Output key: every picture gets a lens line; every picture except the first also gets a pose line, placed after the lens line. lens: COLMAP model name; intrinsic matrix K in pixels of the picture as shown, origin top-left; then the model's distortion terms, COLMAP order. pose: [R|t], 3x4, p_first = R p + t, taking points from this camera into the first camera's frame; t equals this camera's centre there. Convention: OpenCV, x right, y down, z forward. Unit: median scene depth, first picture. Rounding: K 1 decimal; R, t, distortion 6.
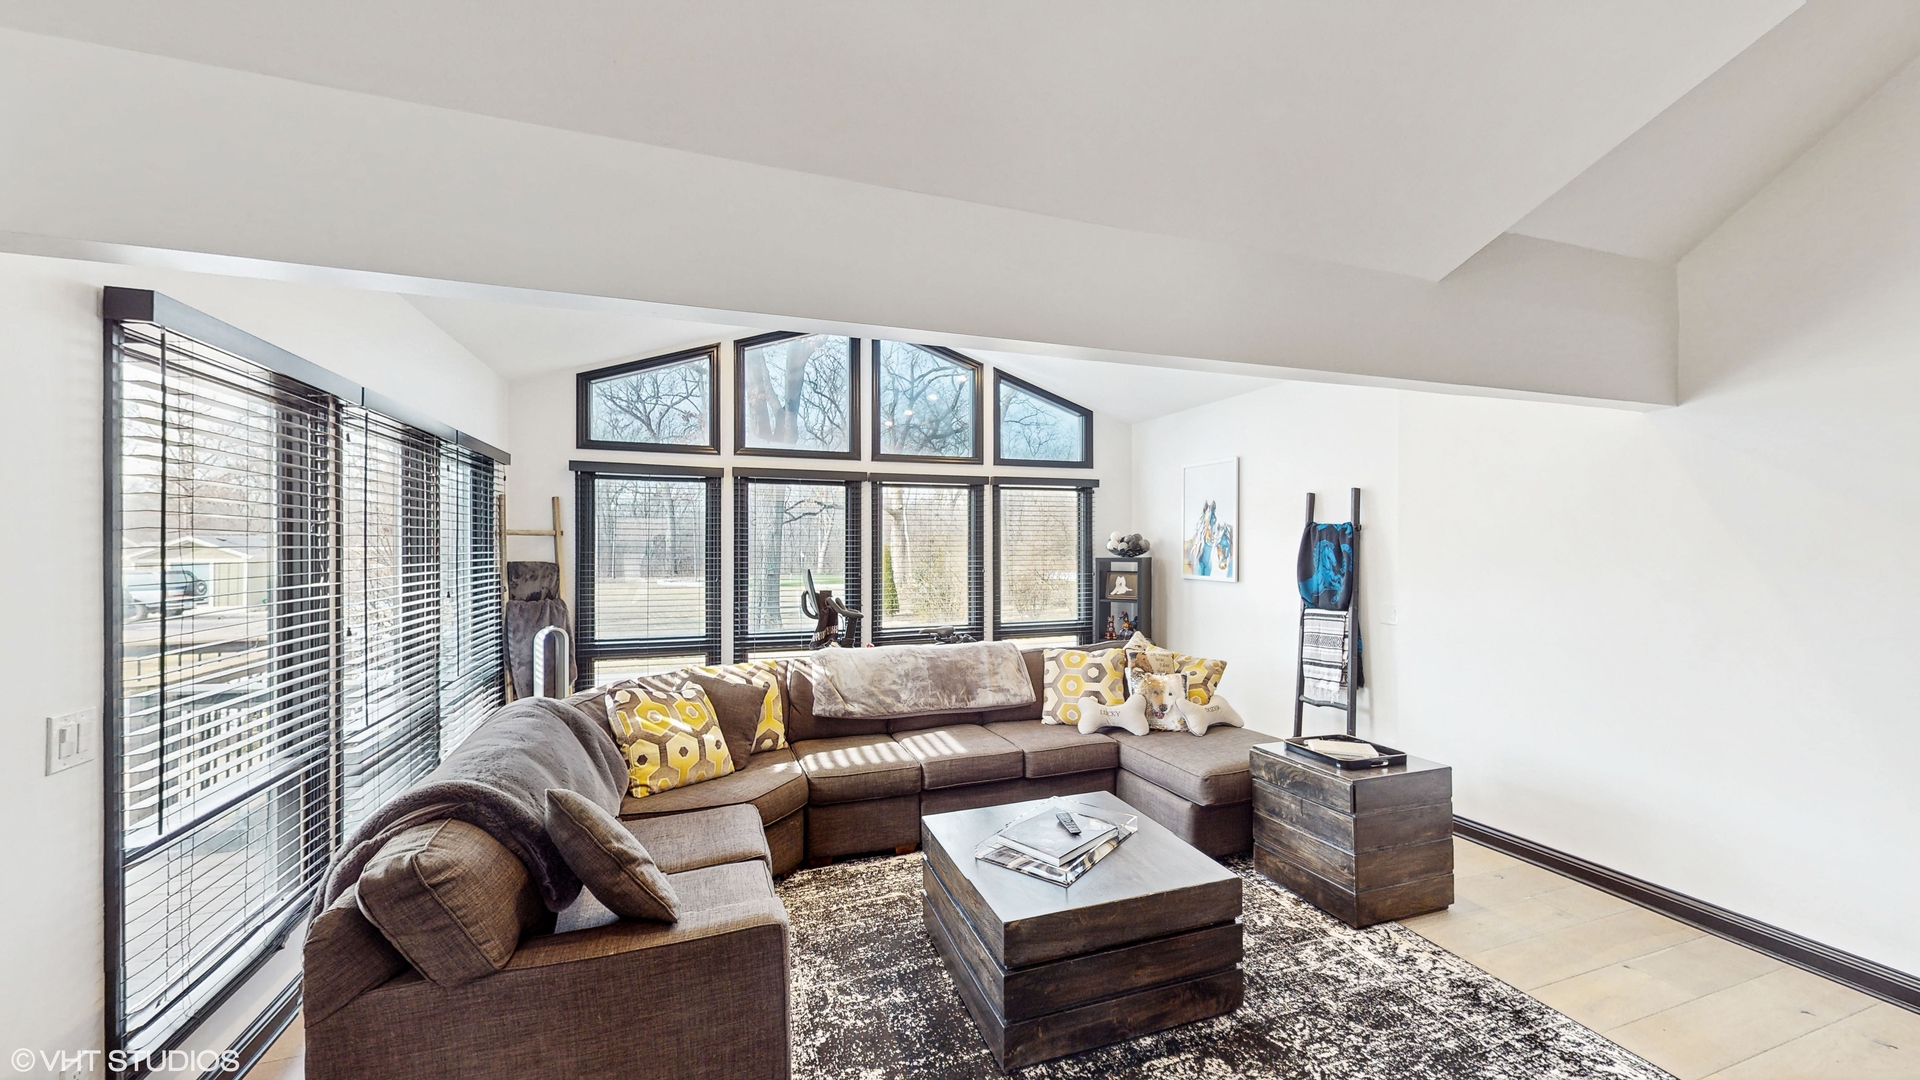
lens RADIAL K [[703.3, 0, 960.0], [0, 703.3, 540.0], [0, 0, 1]] dist [0.000808, 0.000088]
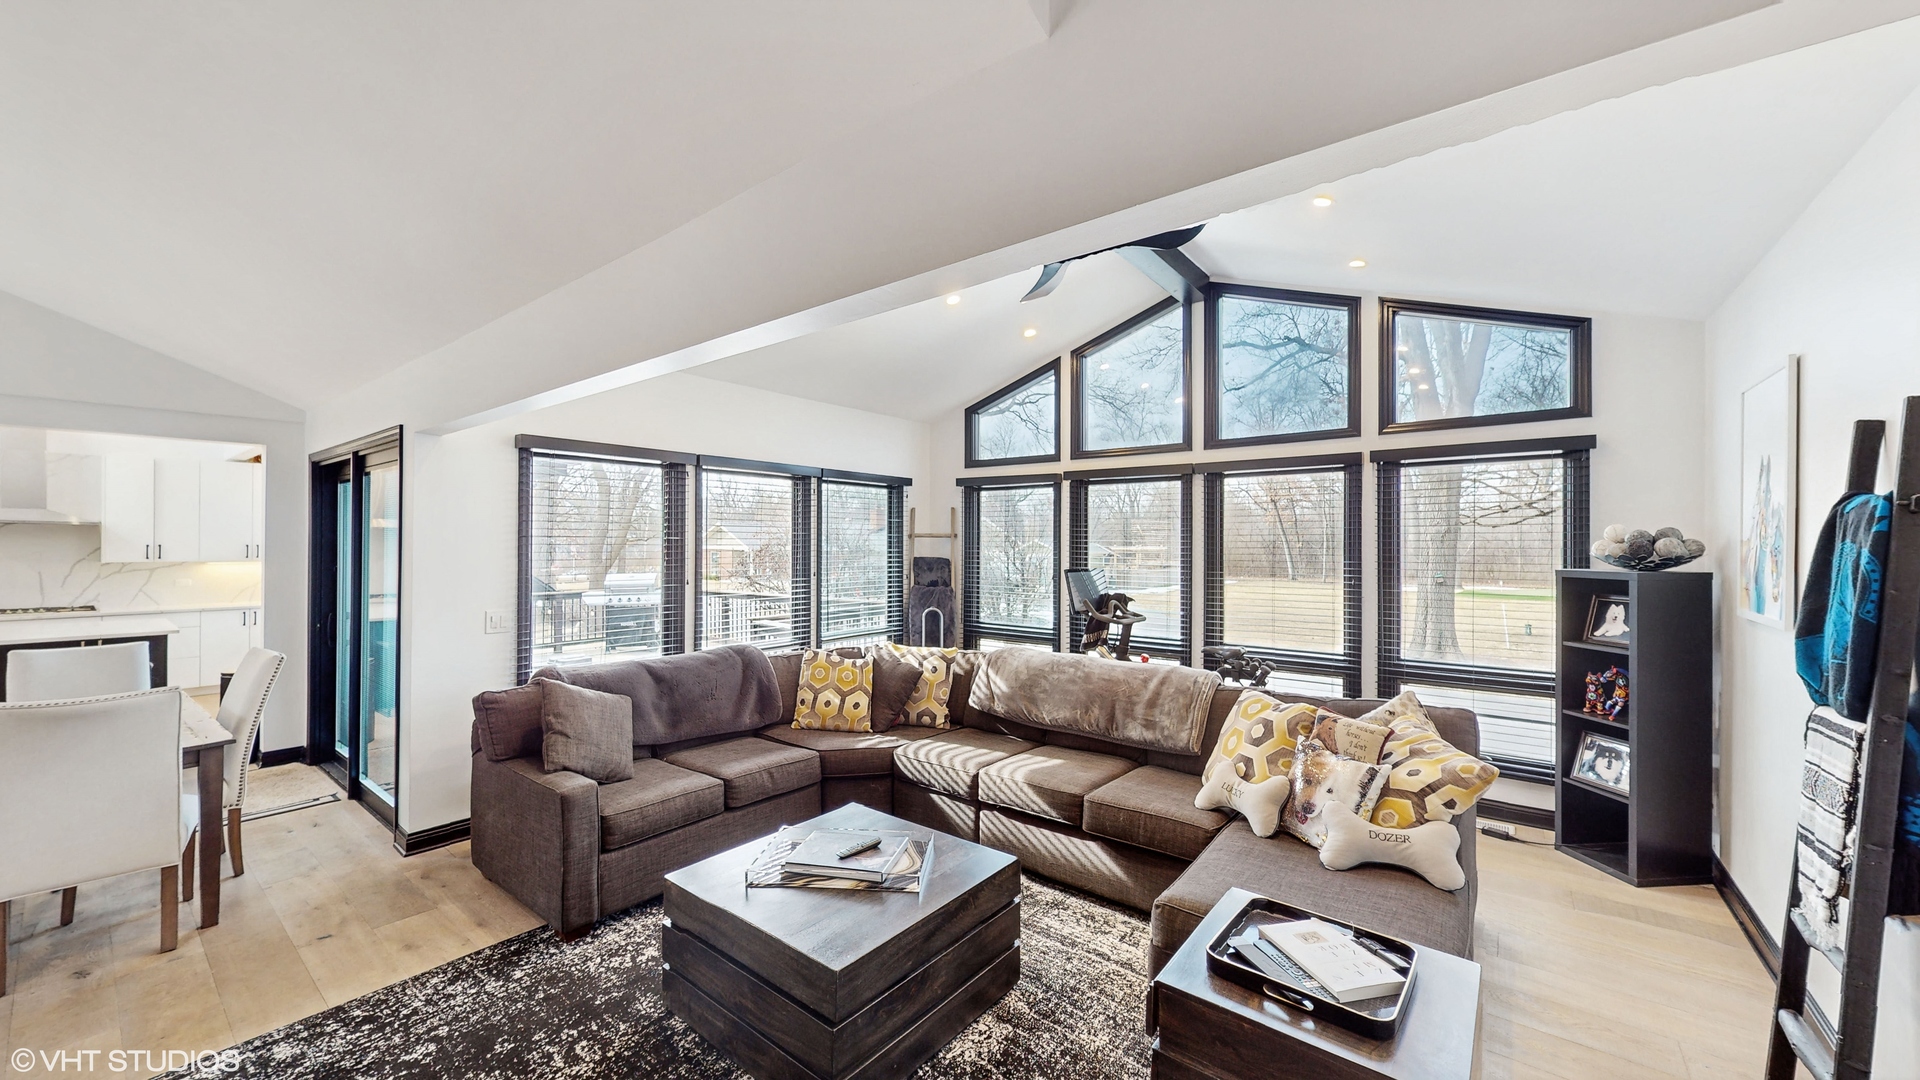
lens RADIAL K [[703.3, 0, 960.0], [0, 703.3, 540.0], [0, 0, 1]] dist [0.000808, 0.000088]
pose [[0.531206, -0.002766, -0.847238, 0.527270], [0.000398, 0.999995, -0.003015, 0.002256], [0.847243, 0.001265, 0.531205, 0.327300]]
